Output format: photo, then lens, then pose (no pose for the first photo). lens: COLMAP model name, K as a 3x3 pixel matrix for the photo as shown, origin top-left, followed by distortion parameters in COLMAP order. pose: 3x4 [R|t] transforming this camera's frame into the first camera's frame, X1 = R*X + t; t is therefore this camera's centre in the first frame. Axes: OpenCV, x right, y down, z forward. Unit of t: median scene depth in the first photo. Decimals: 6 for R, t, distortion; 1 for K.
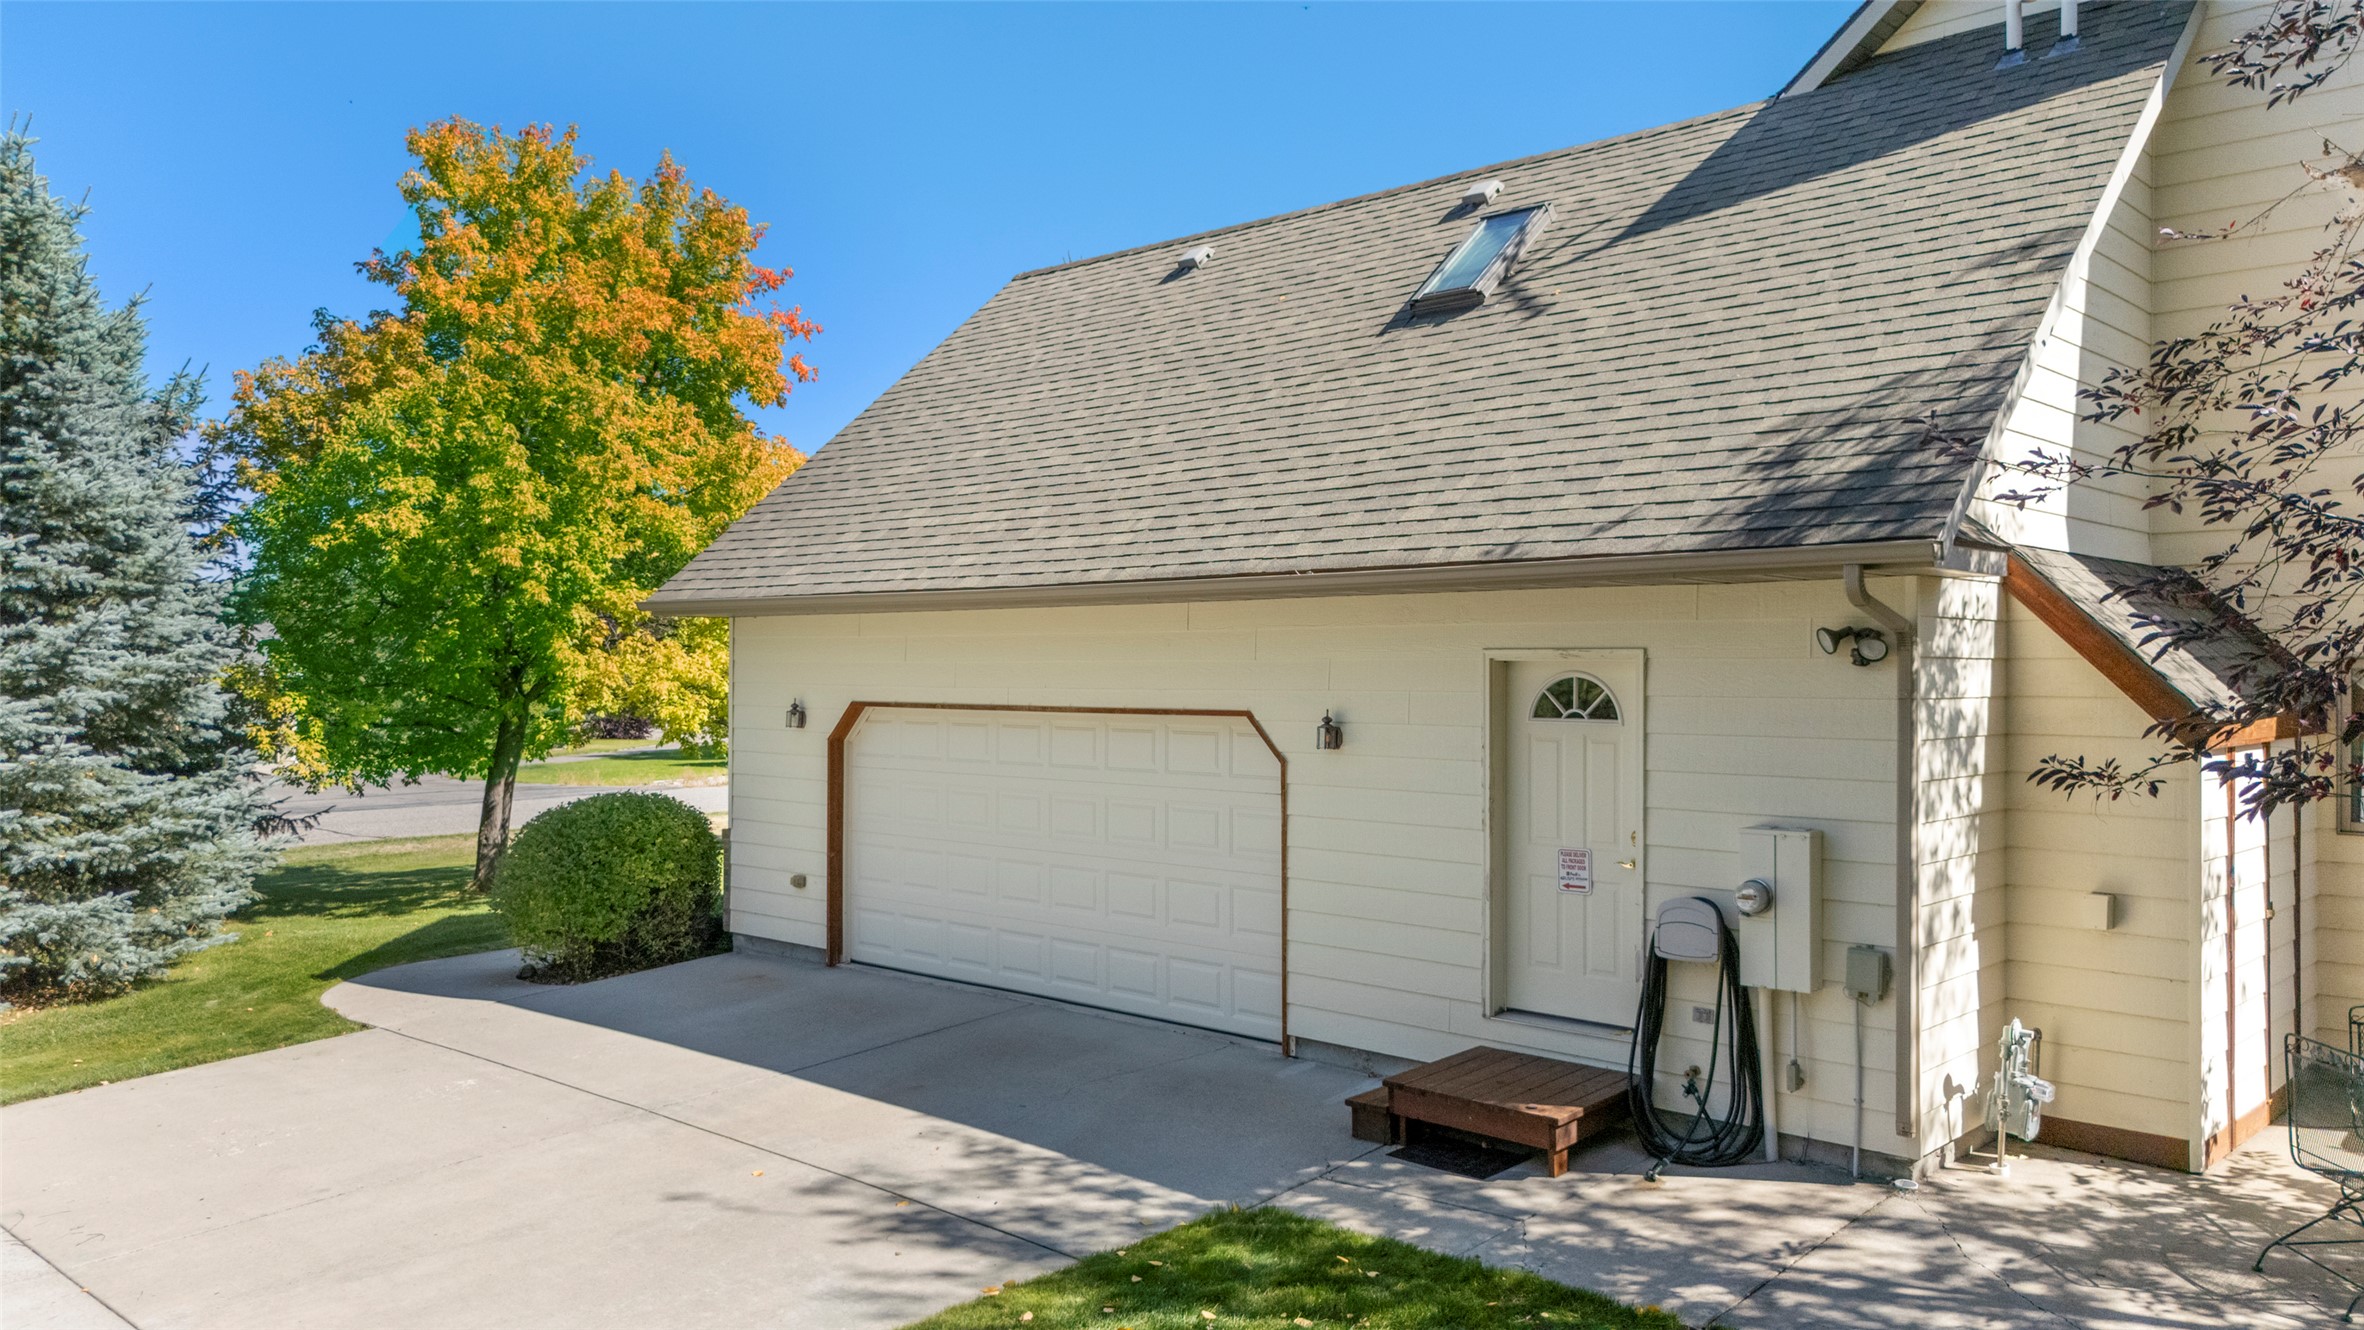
lens RADIAL K [[1740.0, 0, 1182.0], [0, 1740.0, 665.0], [0, 0, 1]] dist [0.066525, -0.079192]
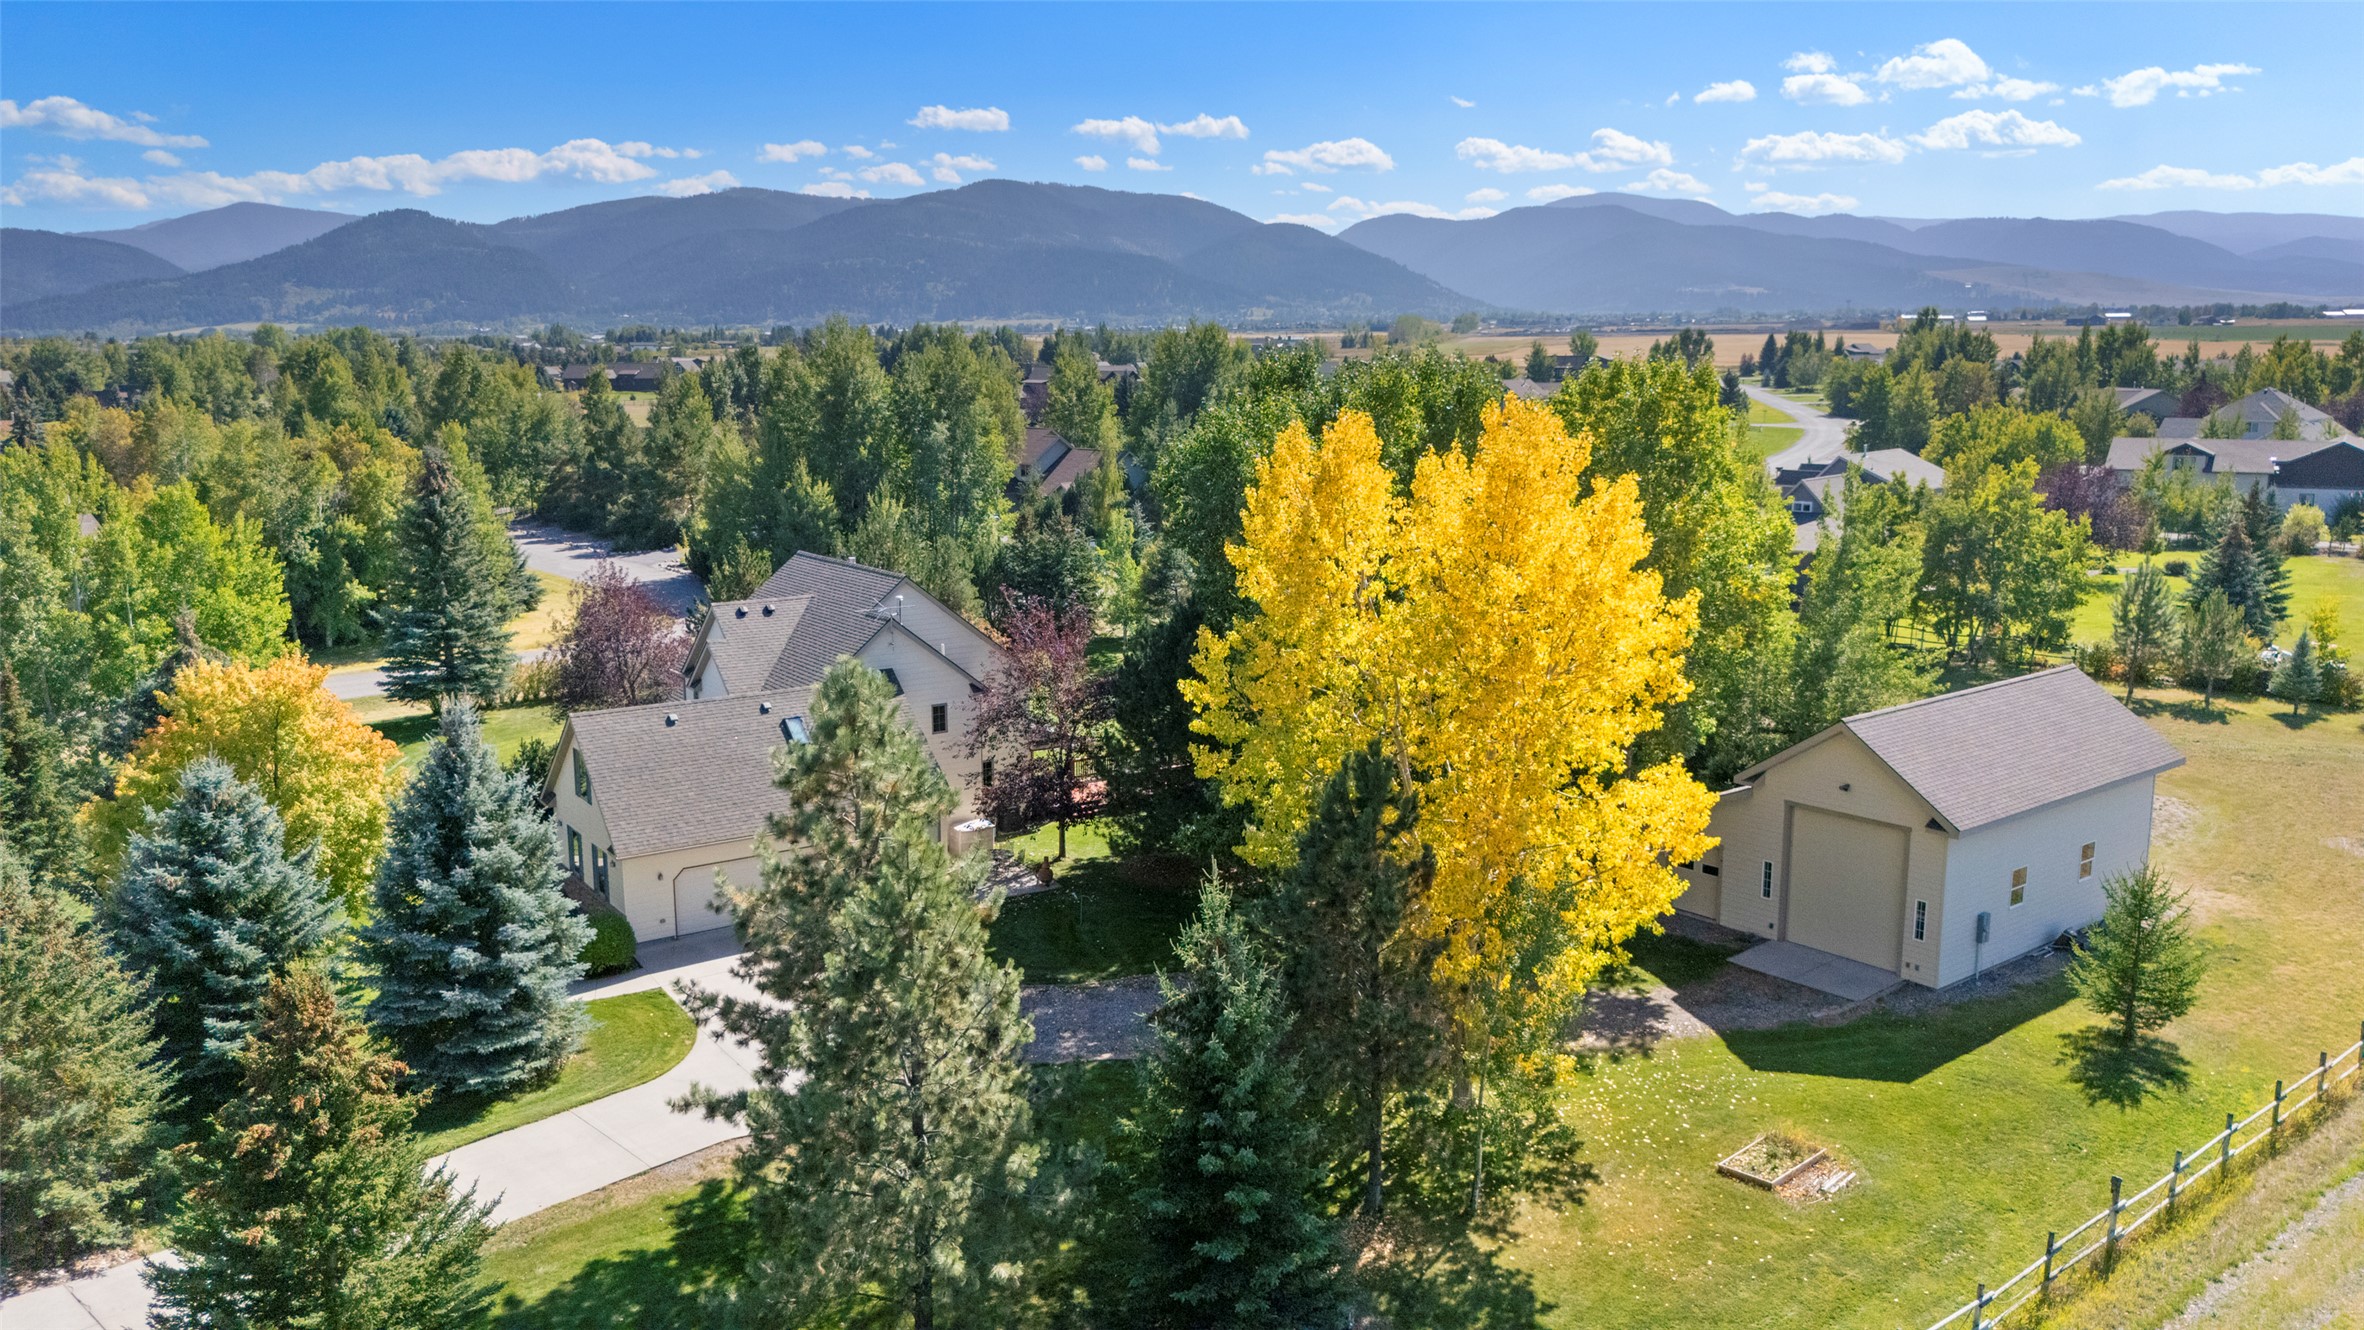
lens RADIAL K [[1696.2, 0, 1182.0], [0, 1696.2, 665.0], [0, 0, 1]] dist [0.044467, -0.065146]
pose [[0.196498, -0.175026, 0.964756, -5.307675], [0.001846, 0.984003, 0.178142, -1.633573], [-0.980503, -0.033223, 0.193677, -1.127440]]
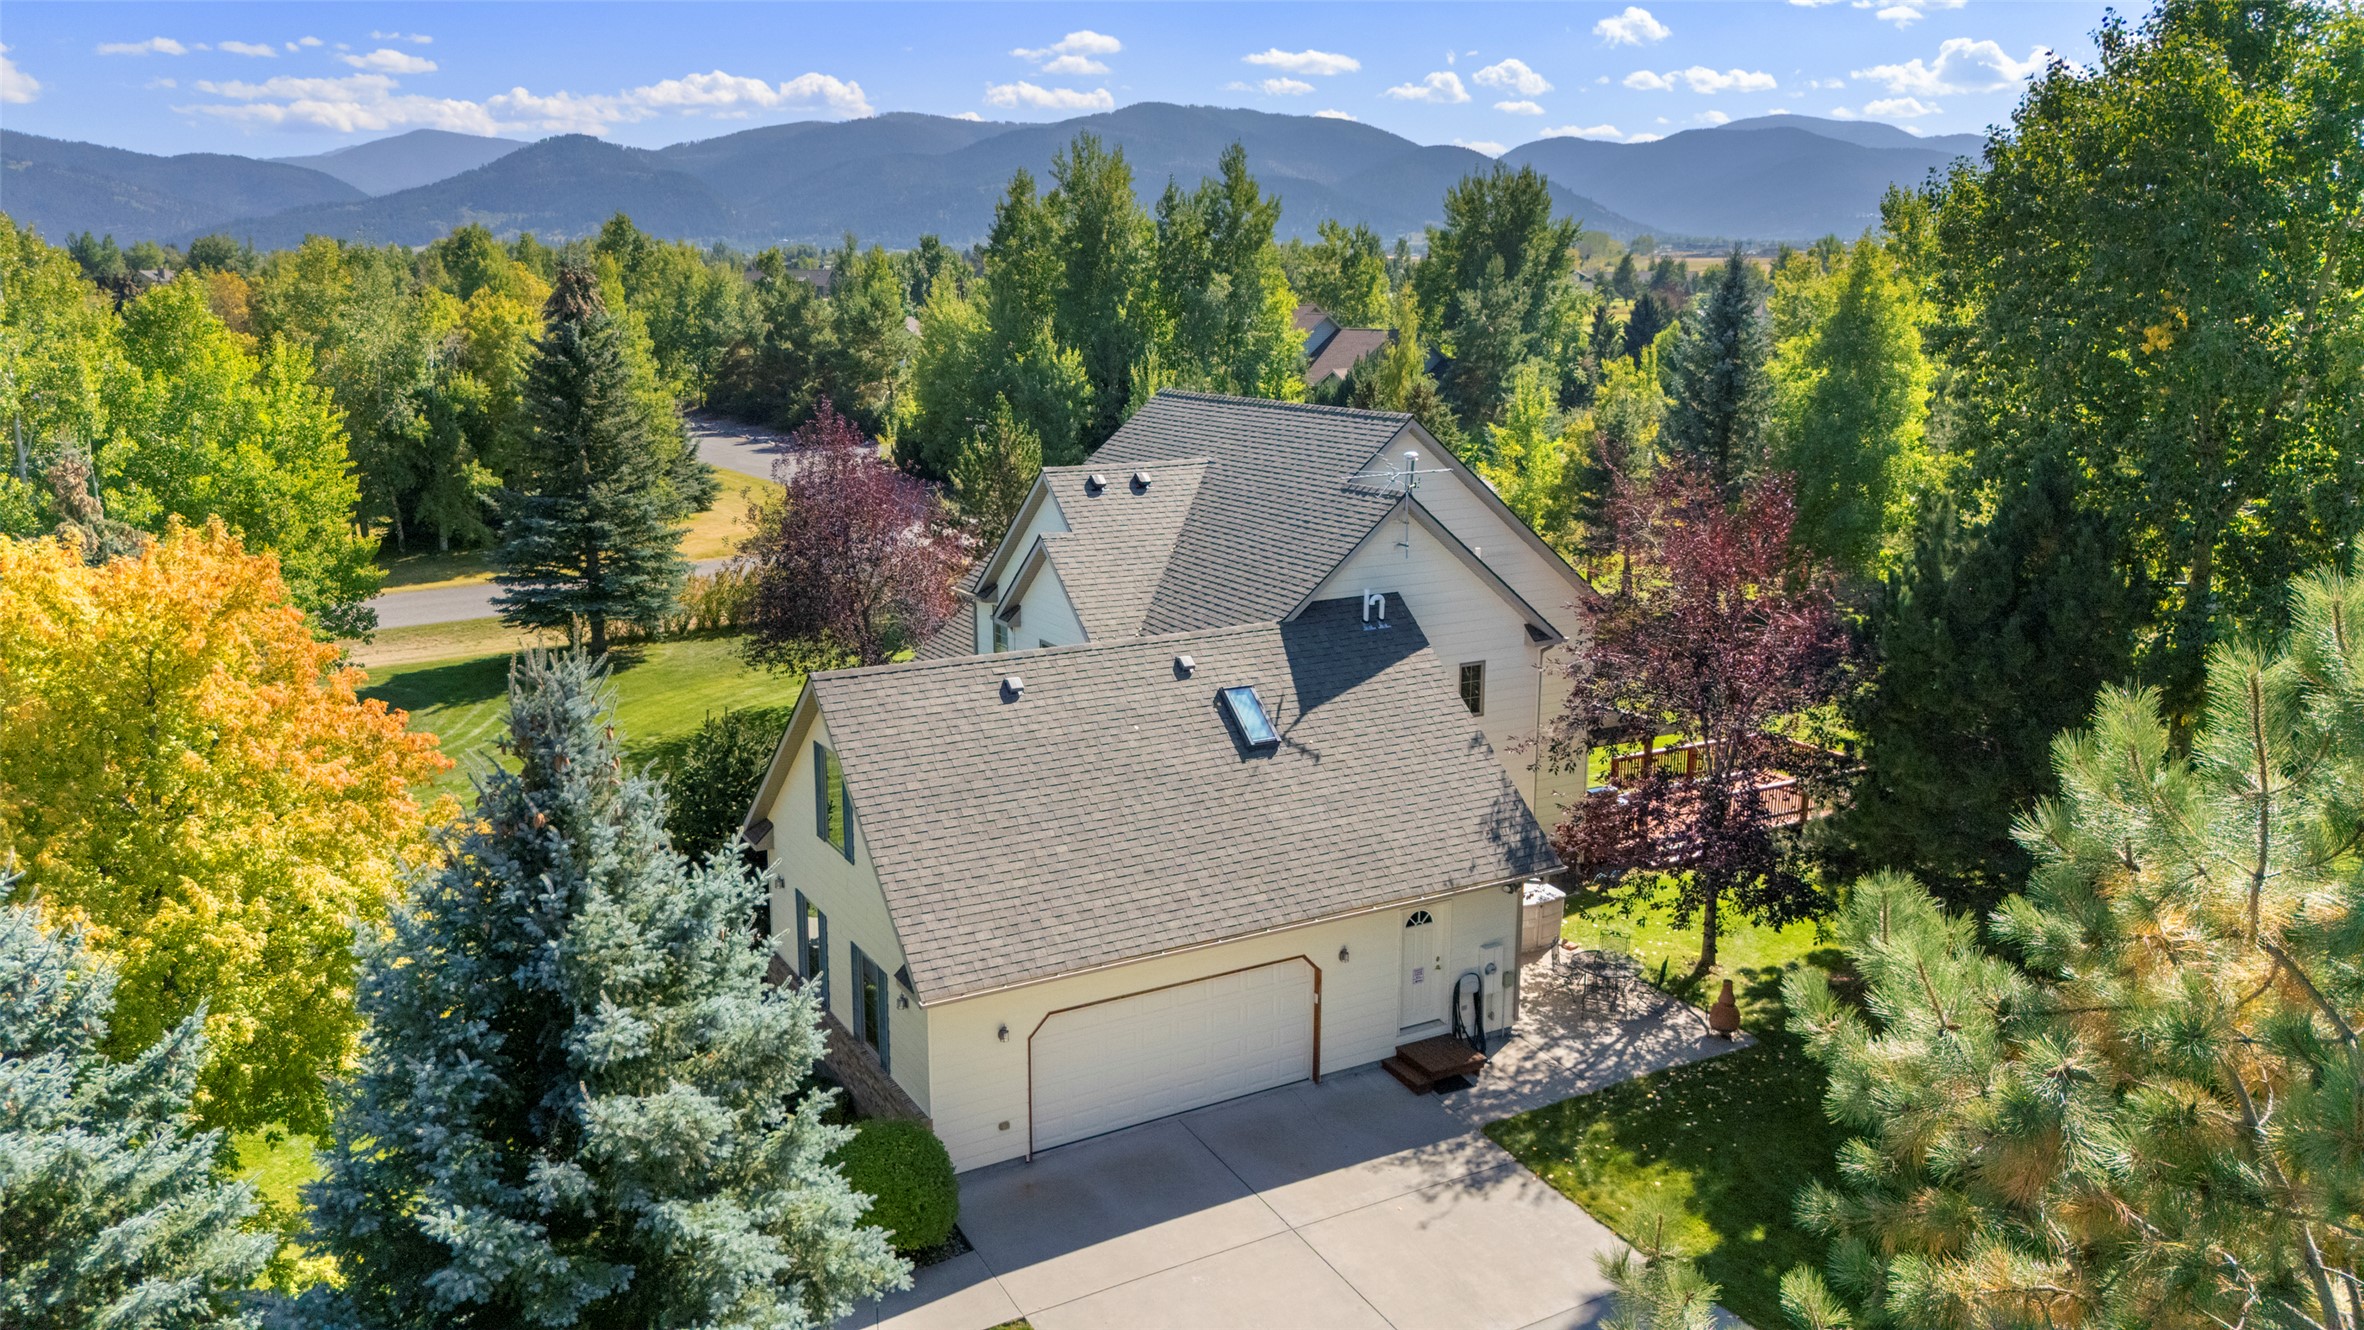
lens RADIAL K [[1740.0, 0, 1182.0], [0, 1740.0, 665.0], [0, 0, 1]] dist [0.066525, -0.079192]
pose [[0.287646, -0.207348, 0.935022, -2.630198], [-0.000943, 0.976221, 0.216775, -1.069897], [-0.957736, -0.063237, 0.280611, 0.656248]]
